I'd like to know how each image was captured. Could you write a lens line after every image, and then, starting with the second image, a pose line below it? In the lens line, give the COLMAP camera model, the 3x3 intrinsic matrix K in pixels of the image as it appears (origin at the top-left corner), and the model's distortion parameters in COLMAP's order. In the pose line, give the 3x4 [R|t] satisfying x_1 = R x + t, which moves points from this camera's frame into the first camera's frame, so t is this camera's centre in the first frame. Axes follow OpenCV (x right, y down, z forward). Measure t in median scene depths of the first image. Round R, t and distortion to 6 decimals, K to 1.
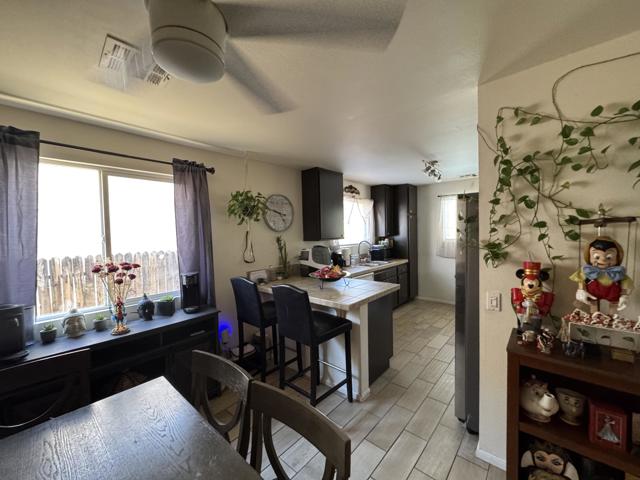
lens RADIAL K [[255.8, 0, 320.0], [0, 255.8, 240.0], [0, 0, 1]] dist [-0.001755, -0.000146]
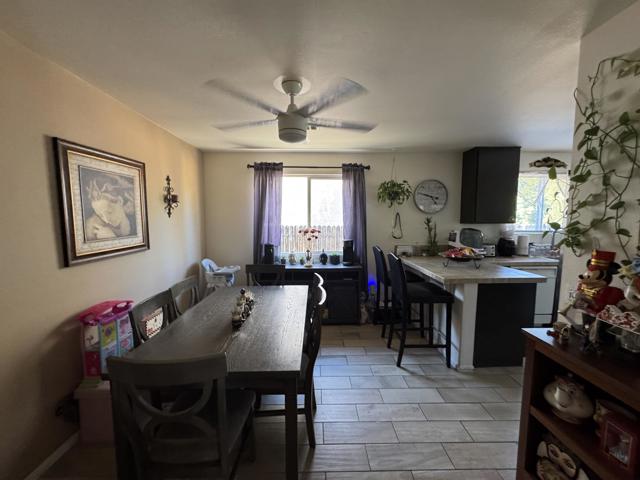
lens RADIAL K [[255.8, 0, 320.0], [0, 255.8, 240.0], [0, 0, 1]] dist [-0.001755, -0.000146]
pose [[0.676689, 0.089413, -0.730819, 0.484783], [-0.040530, 0.995617, 0.084282, 0.010768], [0.735152, -0.027412, 0.677348, -0.142920]]
